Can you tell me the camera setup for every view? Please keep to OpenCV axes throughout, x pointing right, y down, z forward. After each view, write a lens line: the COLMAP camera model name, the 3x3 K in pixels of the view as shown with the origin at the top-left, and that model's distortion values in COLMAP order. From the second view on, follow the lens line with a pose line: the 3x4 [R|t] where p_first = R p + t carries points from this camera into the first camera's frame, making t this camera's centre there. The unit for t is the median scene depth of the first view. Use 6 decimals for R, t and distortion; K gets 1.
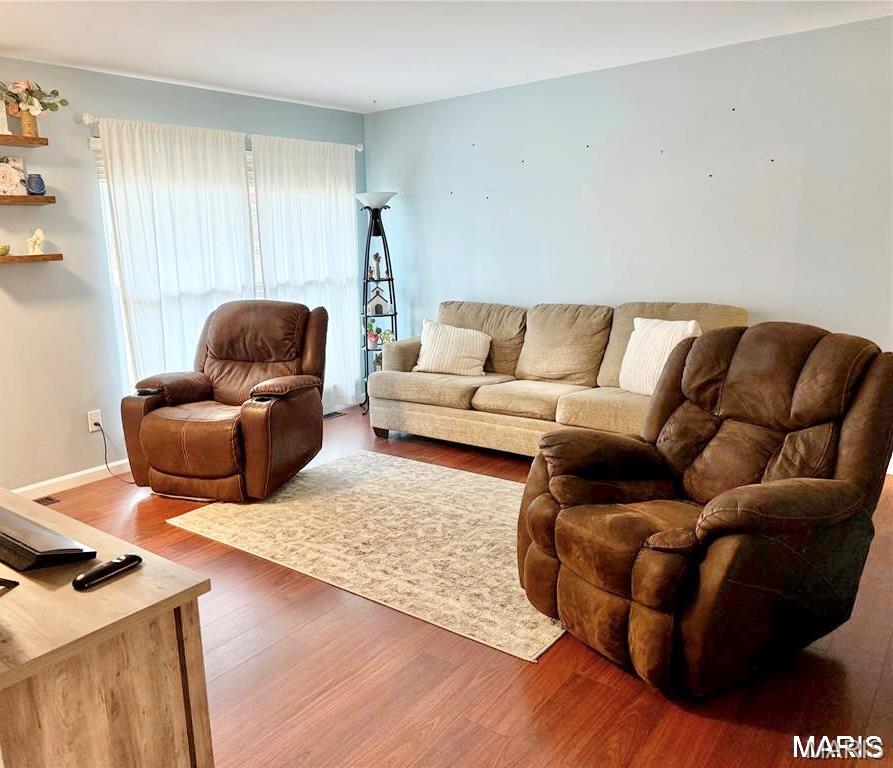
lens RADIAL K [[648.1, 0, 446.5], [0, 648.1, 384.0], [0, 0, 1]] dist [0.009245, 0.003614]
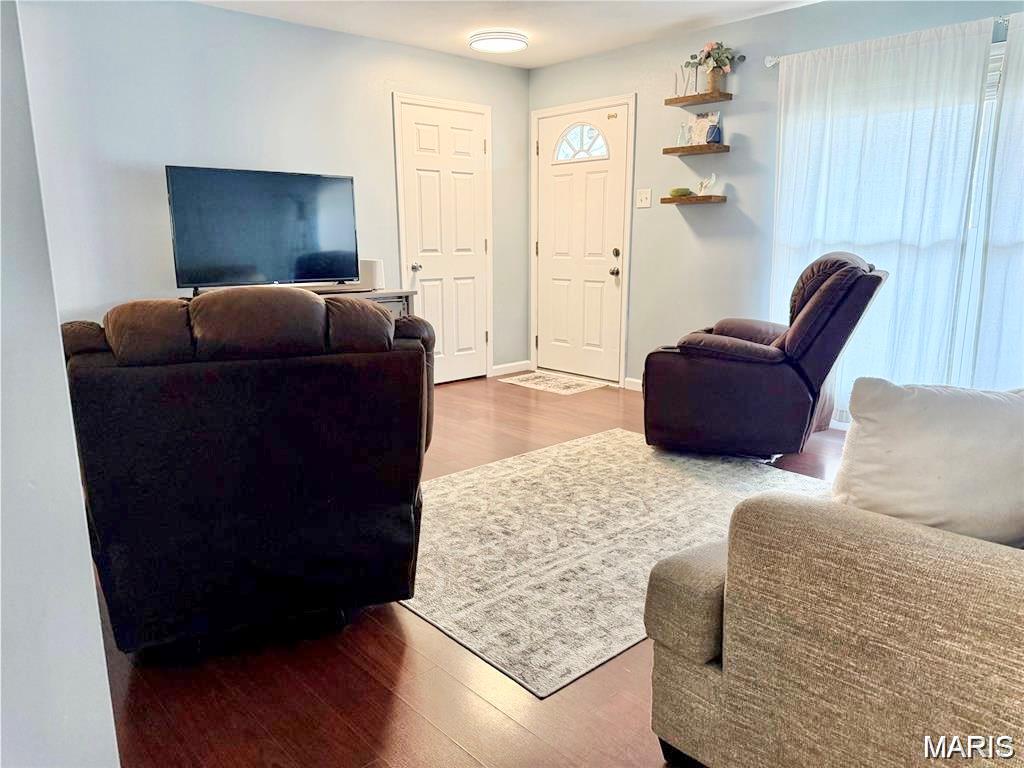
lens RADIAL K [[724.6, 0, 512.0], [0, 724.6, 384.0], [0, 0, 1]] dist [0.178578, -0.300412]
pose [[-0.138093, 0.237915, -0.961419, 0.785808], [-0.204128, 0.943042, 0.262687, -0.160324], [0.969155, 0.232528, -0.081663, 0.859099]]
